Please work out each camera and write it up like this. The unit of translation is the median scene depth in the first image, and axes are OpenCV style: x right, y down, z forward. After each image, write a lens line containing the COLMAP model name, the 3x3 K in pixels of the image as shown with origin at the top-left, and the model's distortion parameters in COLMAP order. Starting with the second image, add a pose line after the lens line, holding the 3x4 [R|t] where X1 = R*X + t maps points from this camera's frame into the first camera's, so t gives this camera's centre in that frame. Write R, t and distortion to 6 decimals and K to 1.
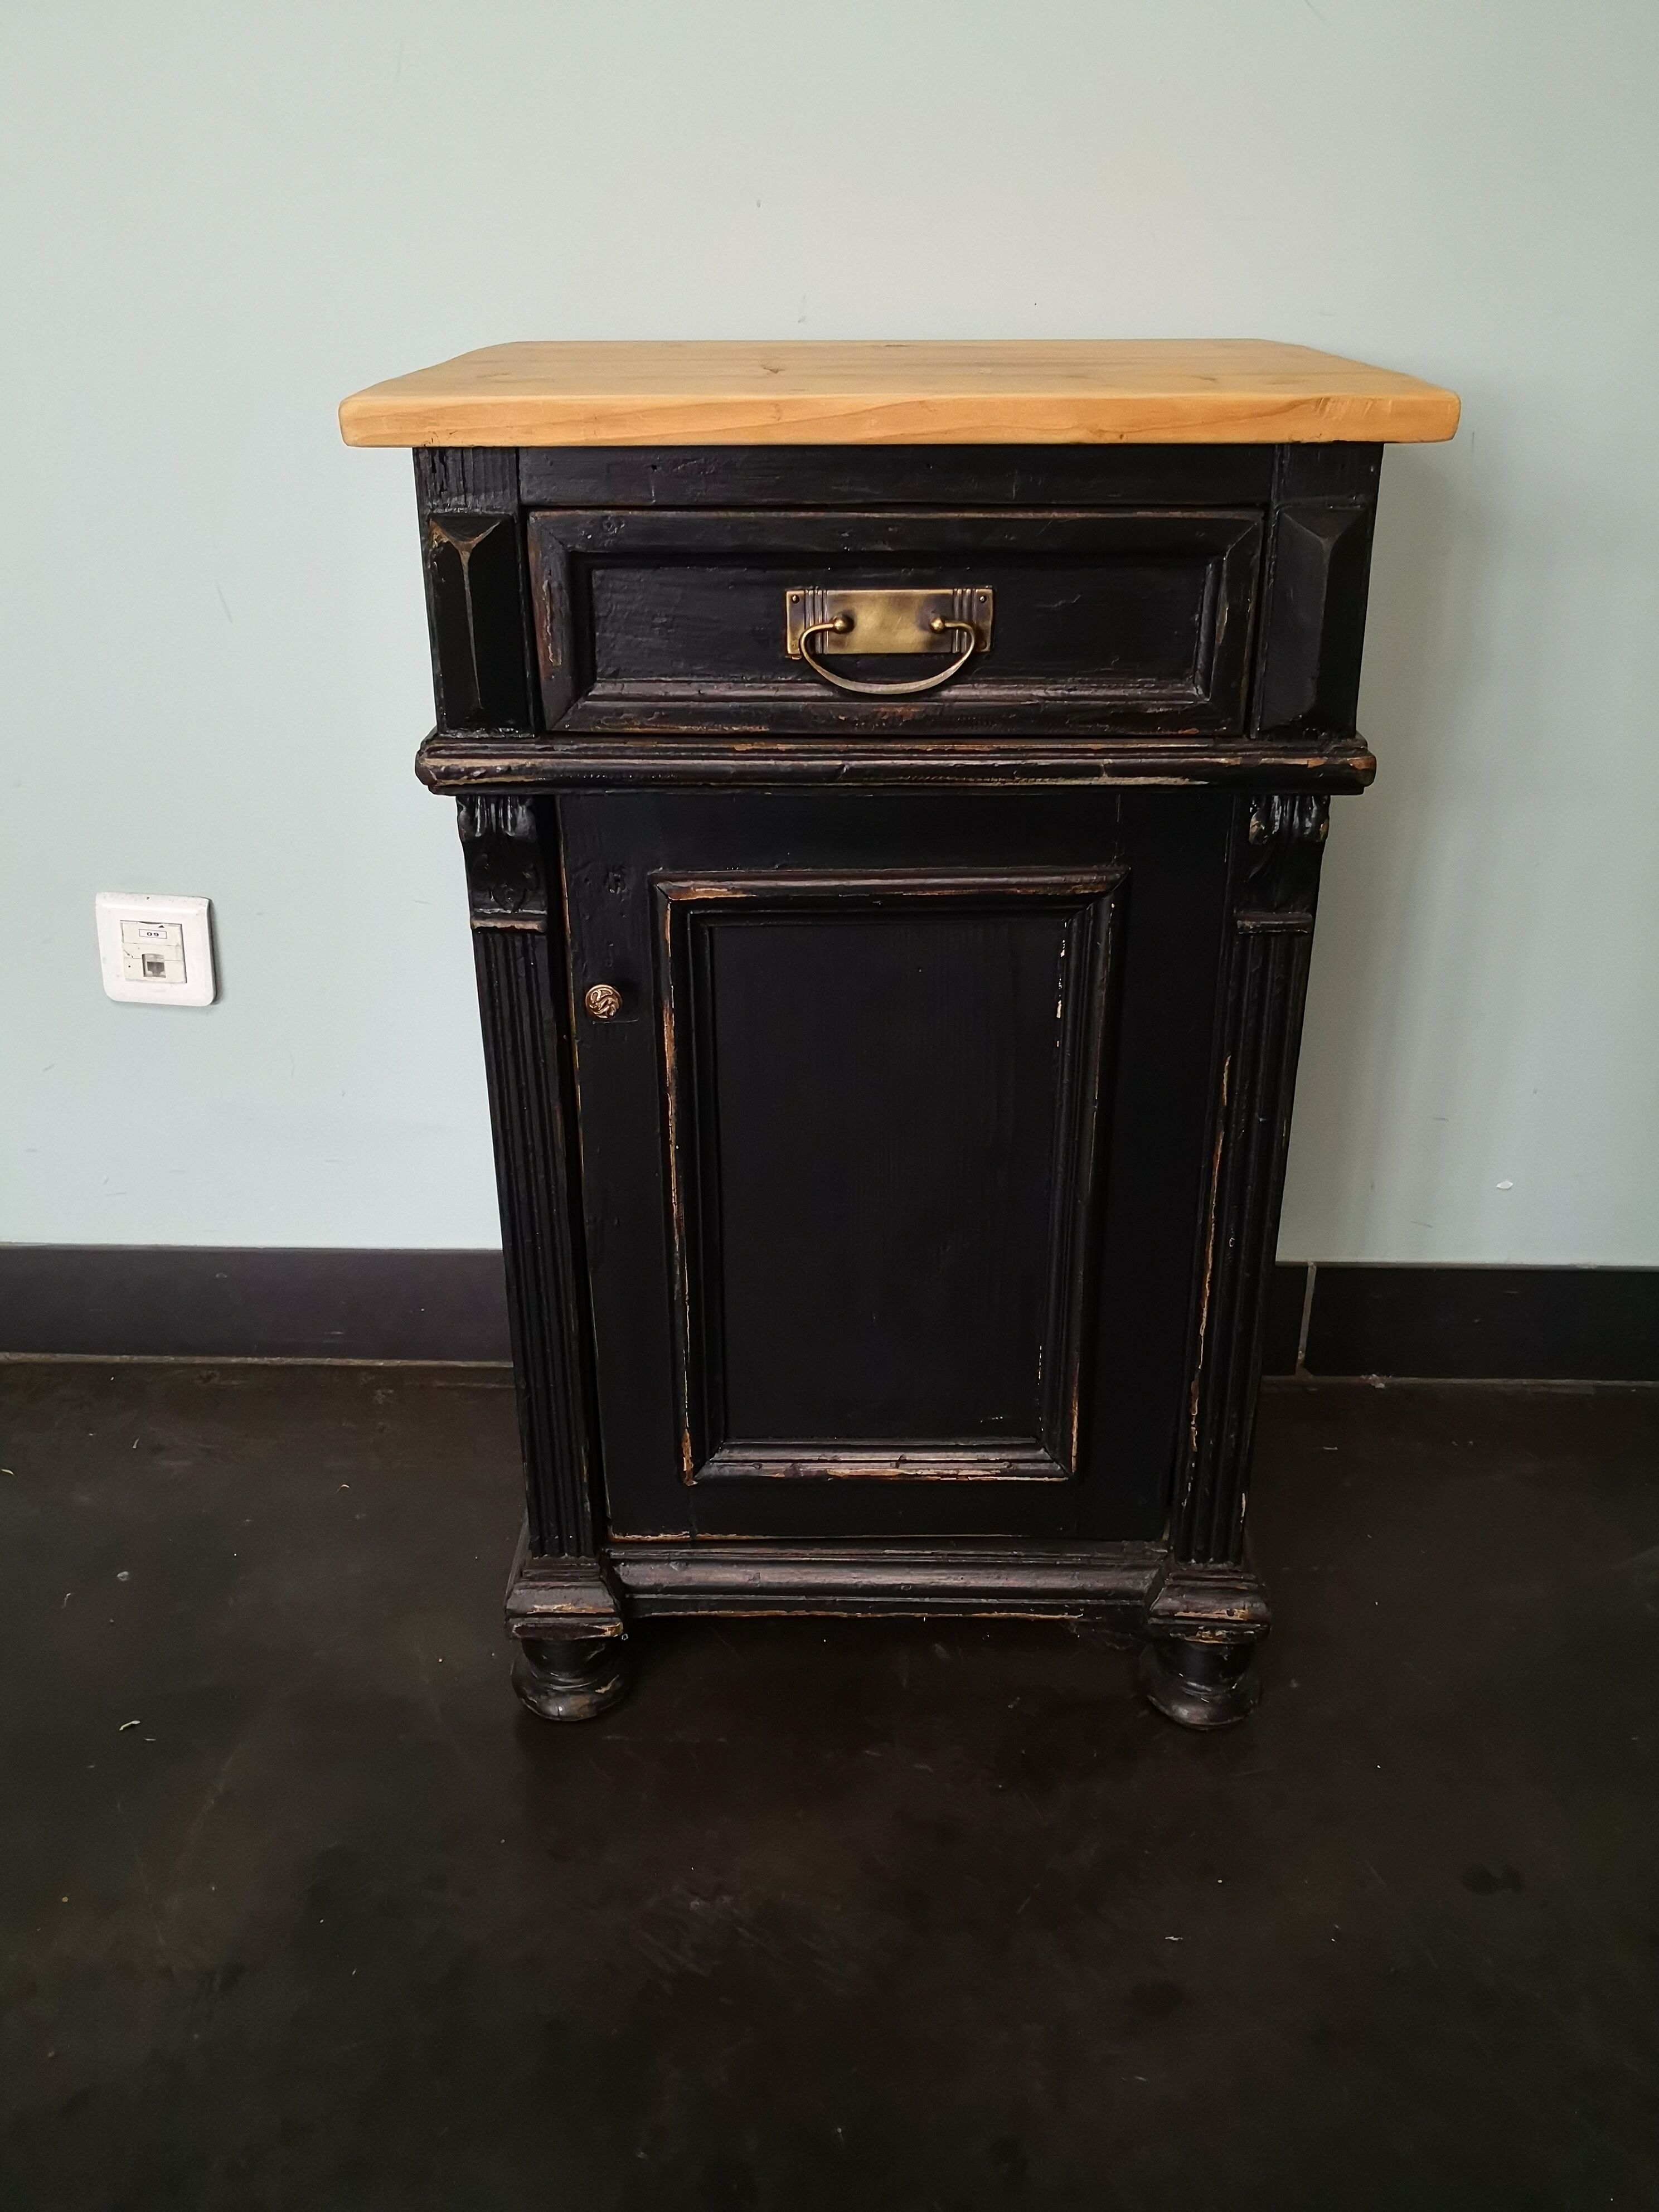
lens RADIAL K [[1834.8, 0, 812.2], [0, 1834.8, 1091.6], [0, 0, 1]] dist [0.010728, -0.052614]
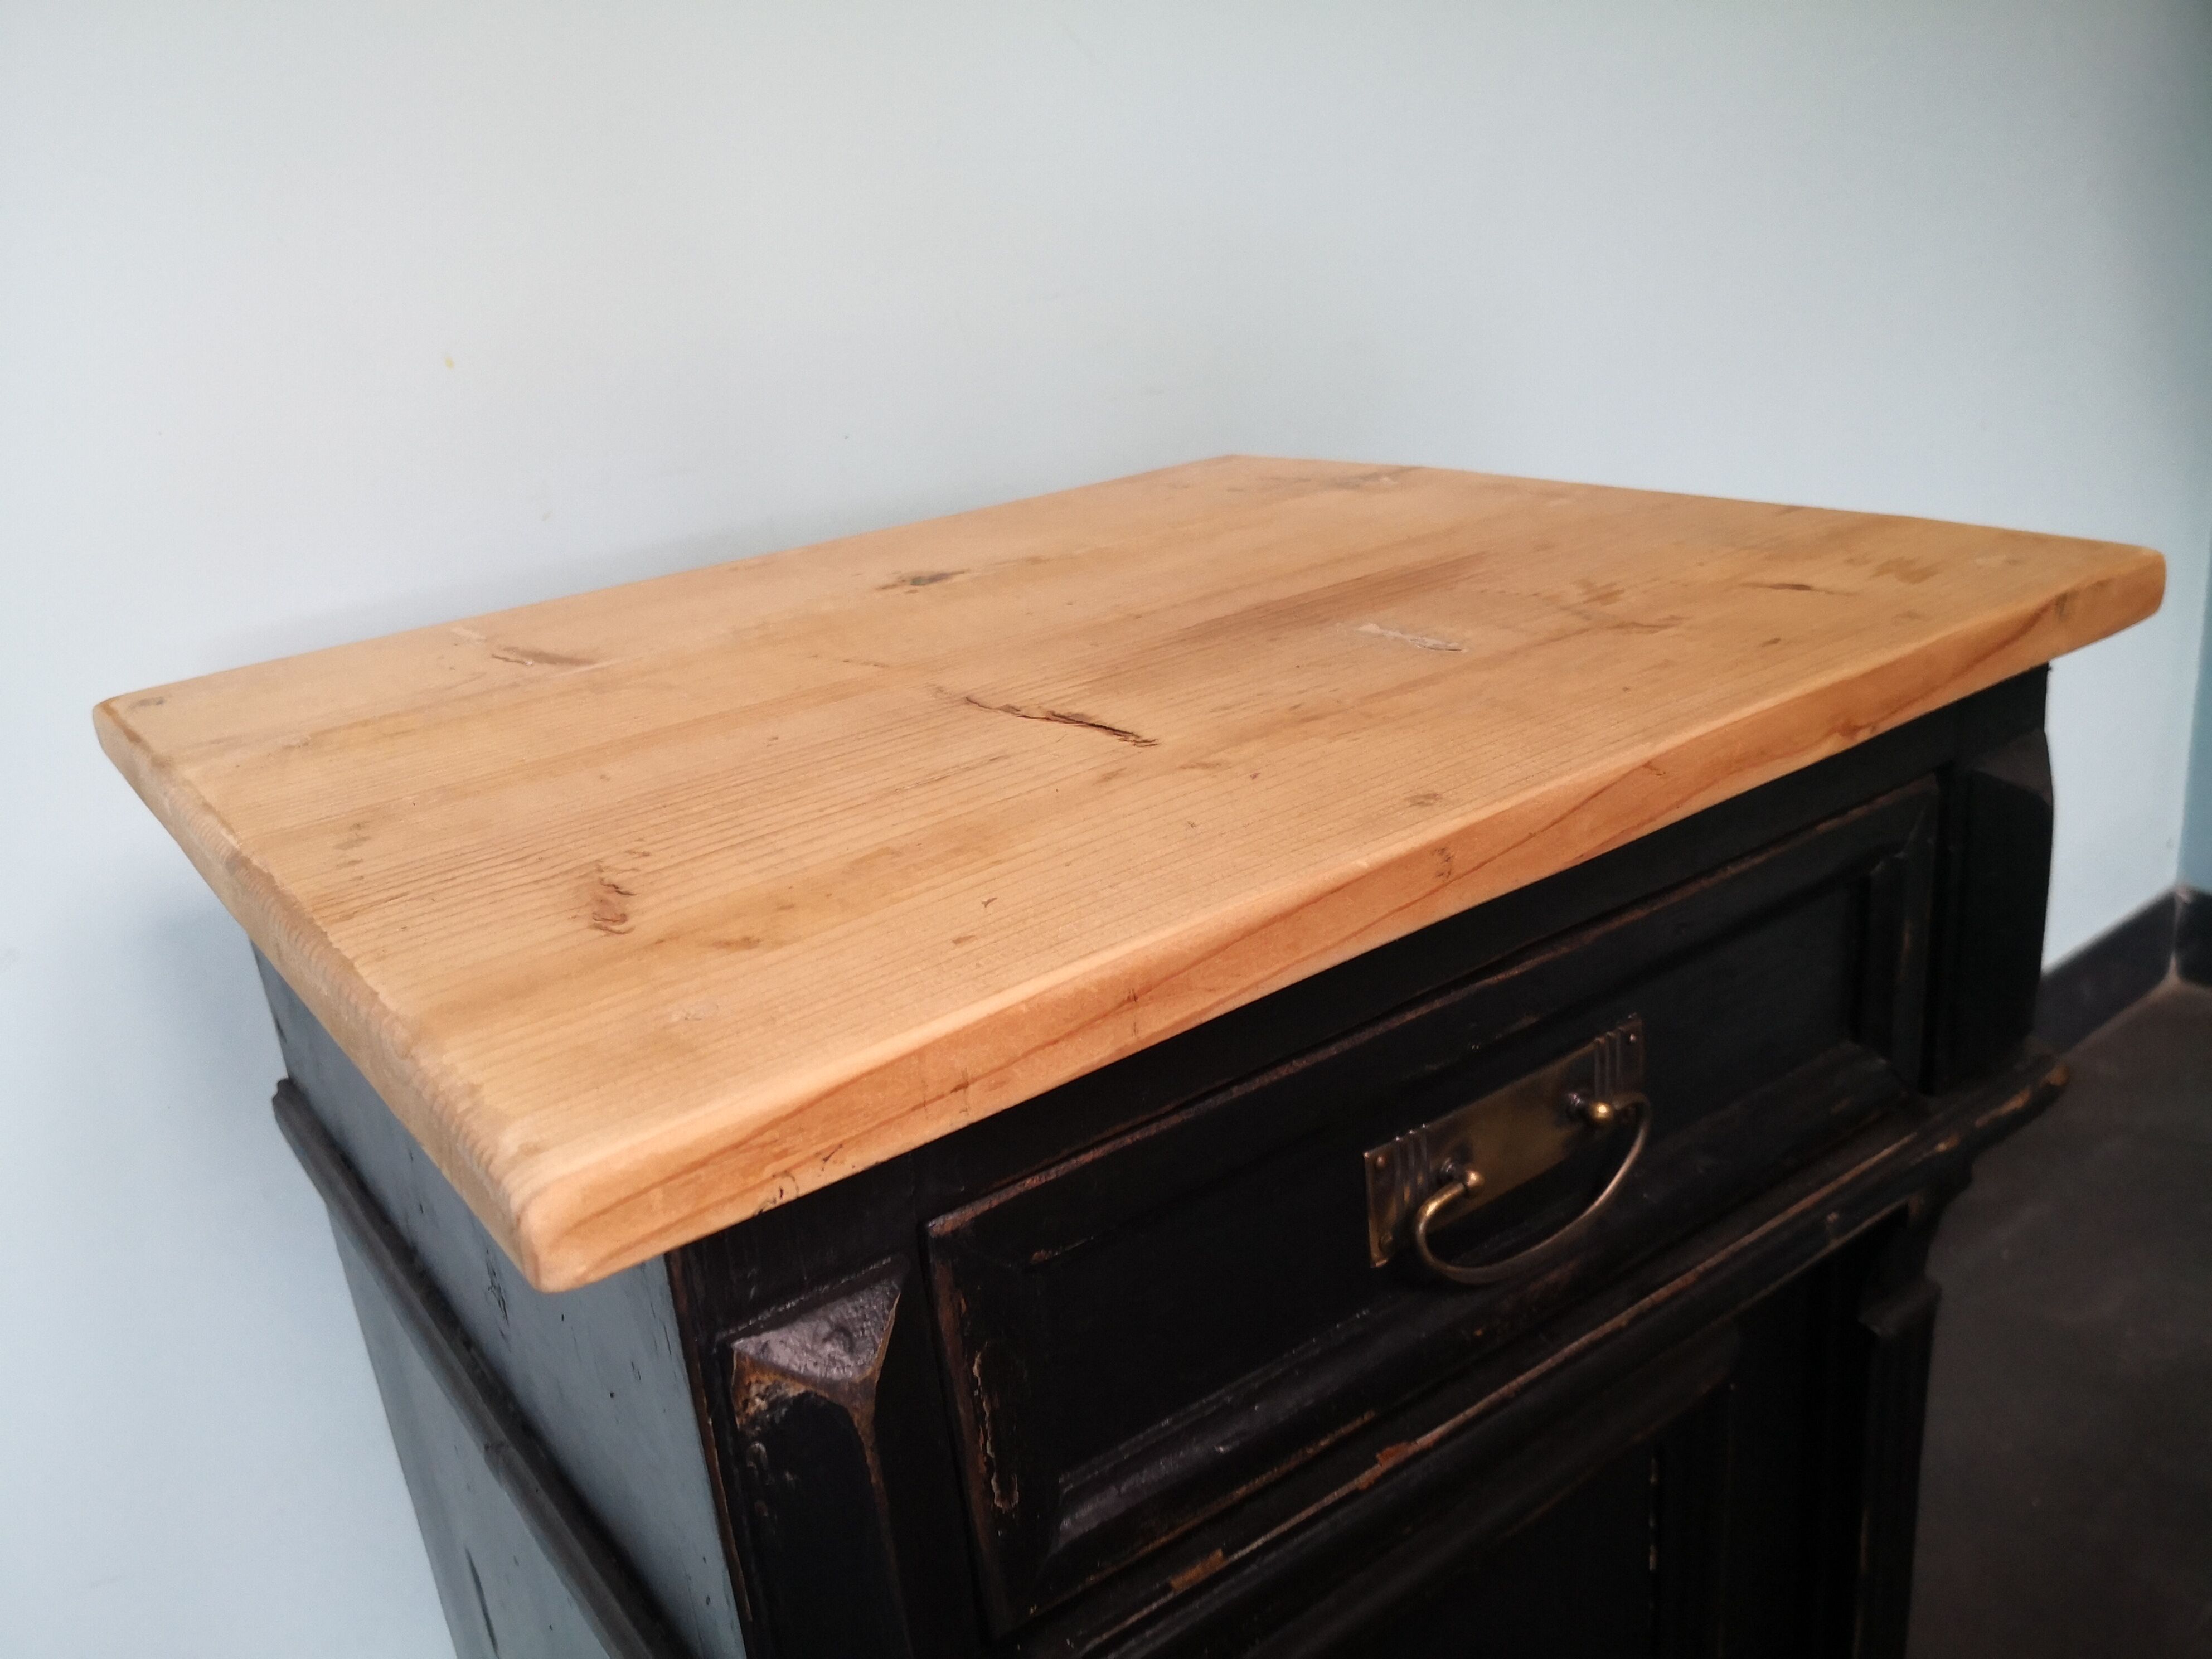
lens RADIAL K [[1834.8, 0, 1115.7], [0, 1834.8, 827.1], [0, 0, 1]] dist [0.010728, -0.052614]
pose [[0.793957, -0.274576, 0.542439, -0.297329], [0.341347, 0.939631, -0.023995, -0.349657], [-0.503104, 0.204211, 0.839753, 0.571204]]
